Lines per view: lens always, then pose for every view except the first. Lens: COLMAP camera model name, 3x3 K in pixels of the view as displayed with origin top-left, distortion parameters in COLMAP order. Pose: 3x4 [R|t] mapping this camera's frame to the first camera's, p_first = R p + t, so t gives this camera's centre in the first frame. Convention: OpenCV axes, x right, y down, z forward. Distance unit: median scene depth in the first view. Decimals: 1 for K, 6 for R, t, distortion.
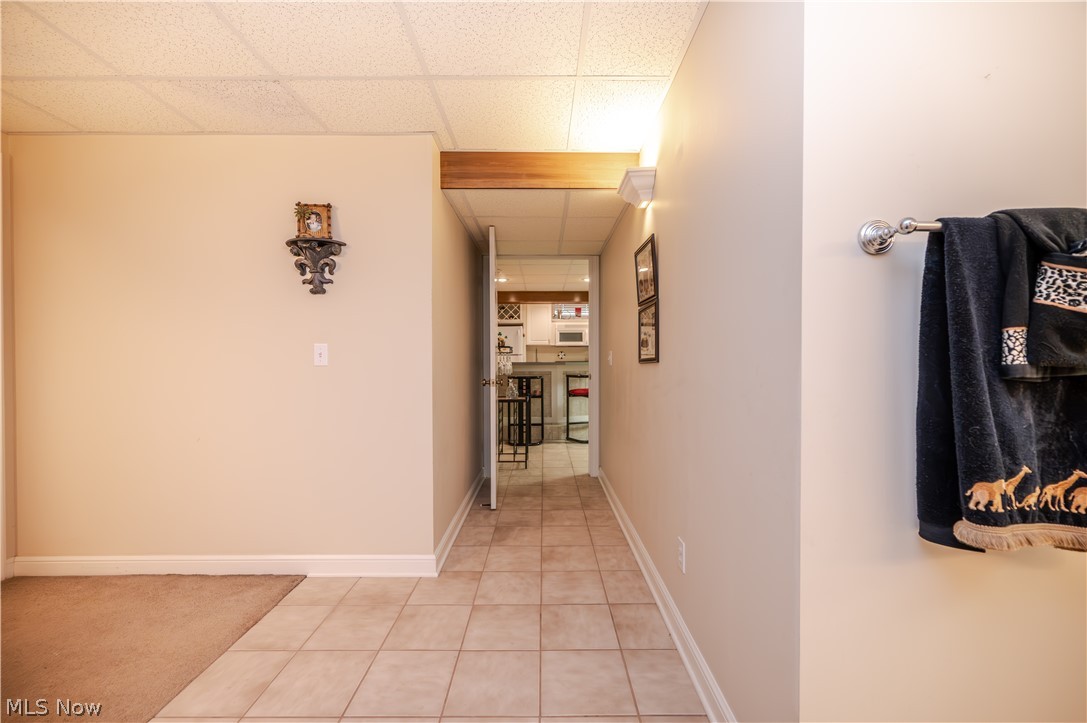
lens RADIAL K [[431.5, 0, 544.2], [0, 431.5, 360.2], [0, 0, 1]] dist [-0.001773, -0.000060]
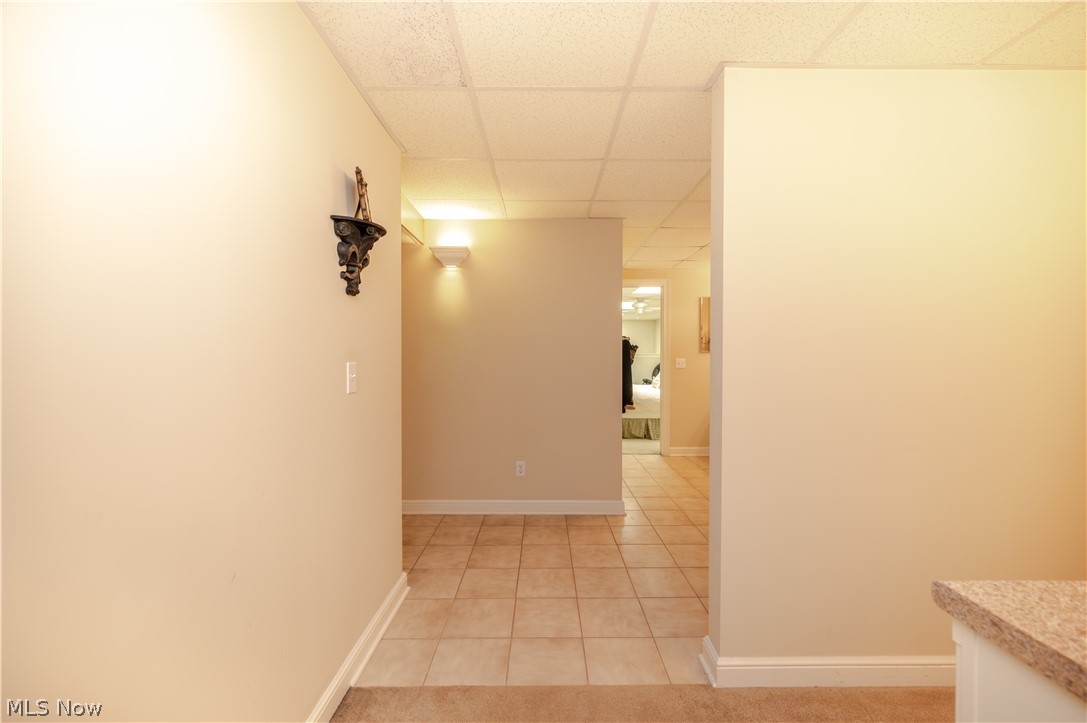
lens RADIAL K [[431.5, 0, 544.2], [0, 431.5, 360.2], [0, 0, 1]] dist [-0.001773, -0.000060]
pose [[0.000766, -0.008057, 0.999967, -1.353316], [0.004856, 0.999956, 0.008053, -0.050935], [-0.999988, 0.004850, 0.000805, 0.725755]]
